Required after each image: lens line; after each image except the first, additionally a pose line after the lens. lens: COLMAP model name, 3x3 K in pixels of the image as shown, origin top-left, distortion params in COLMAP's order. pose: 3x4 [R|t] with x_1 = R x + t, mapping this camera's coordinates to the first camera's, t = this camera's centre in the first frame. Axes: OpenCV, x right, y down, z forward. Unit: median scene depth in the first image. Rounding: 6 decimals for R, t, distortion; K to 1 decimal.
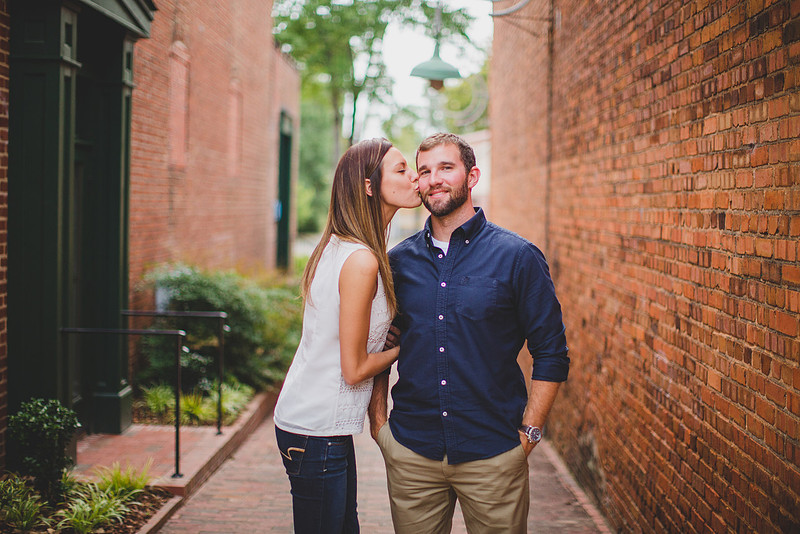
lens RADIAL K [[1283.6, 0, 400.0], [0, 1283.6, 267.0], [0, 0, 1]] dist [-0.125547, -0.018432]
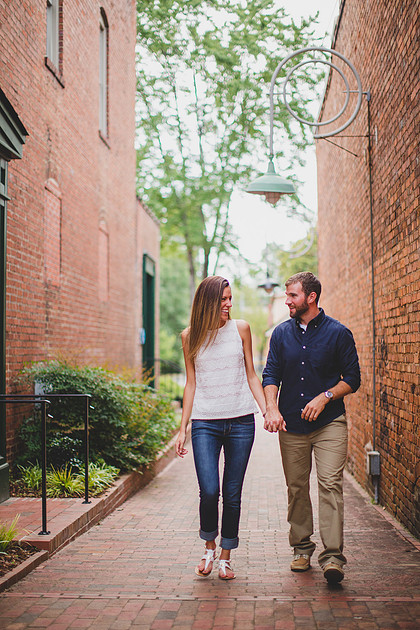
lens RADIAL K [[1010.9, 0, 210.0], [0, 1010.9, 315.0], [0, 0, 1]] dist [-0.125547, -0.018432]
pose [[0.998878, -0.030916, -0.035861, 0.001840], [0.027249, 0.994757, -0.098568, 0.050211], [0.038720, 0.097481, 0.994484, 0.104743]]
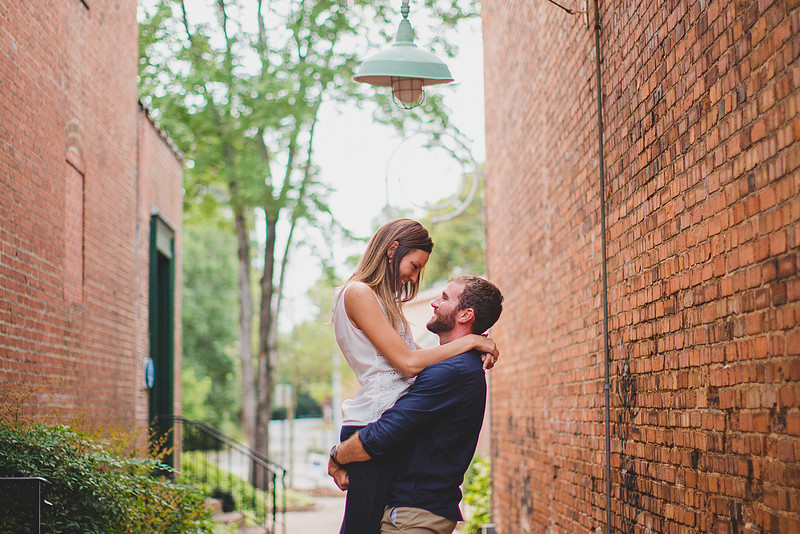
lens RADIAL K [[1856.3, 0, 399.7], [0, 1856.3, 243.6], [0, 0, 1]] dist [-0.136126, 0.016472]
pose [[0.998896, -0.032465, 0.033964, -0.006004], [0.037248, 0.987790, -0.151272, 0.055461], [-0.028638, 0.152370, 0.987909, 0.168228]]
